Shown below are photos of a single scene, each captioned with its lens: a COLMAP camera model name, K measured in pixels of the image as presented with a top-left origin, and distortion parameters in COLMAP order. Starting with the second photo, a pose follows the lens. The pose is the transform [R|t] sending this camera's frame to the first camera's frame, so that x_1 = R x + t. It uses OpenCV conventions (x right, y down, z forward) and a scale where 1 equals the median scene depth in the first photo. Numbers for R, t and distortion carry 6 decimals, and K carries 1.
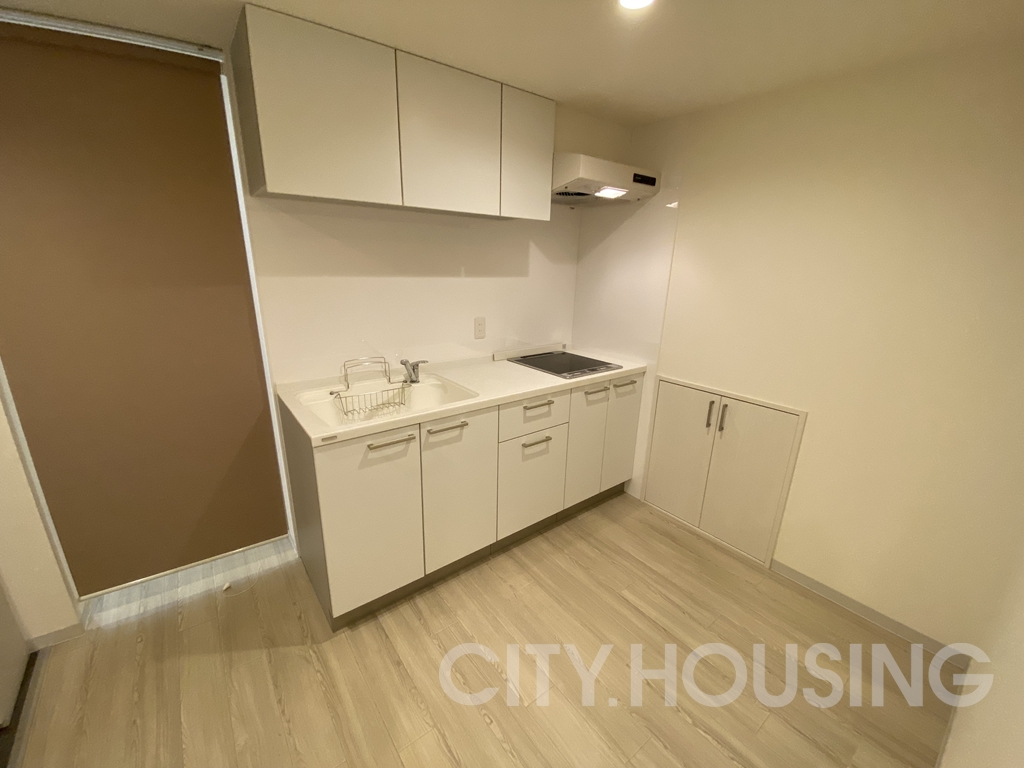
lens RADIAL K [[413.7, 0, 508.4], [0, 413.7, 385.2], [0, 0, 1]] dist [0.018523, -0.020642]
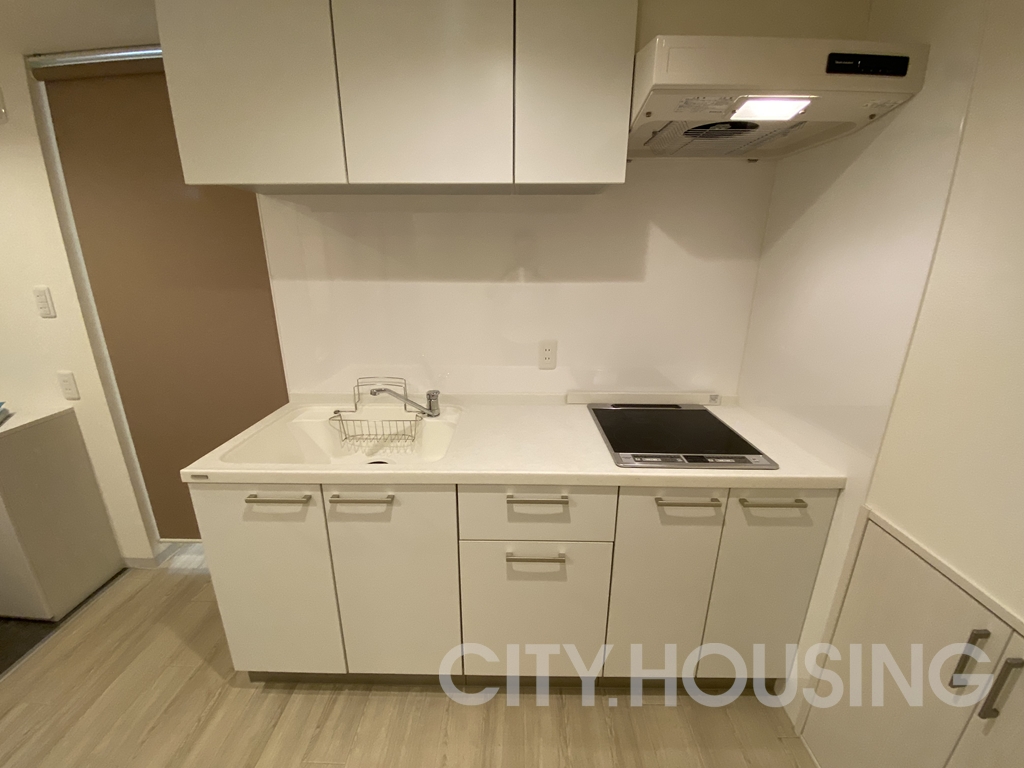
lens RADIAL K [[413.7, 0, 508.4], [0, 413.7, 385.2], [0, 0, 1]] dist [0.018523, -0.020642]
pose [[0.786277, 0.163435, -0.595867, 0.349192], [-0.162571, 0.985124, 0.055680, -0.134179], [0.596103, 0.053091, 0.801151, 0.469911]]
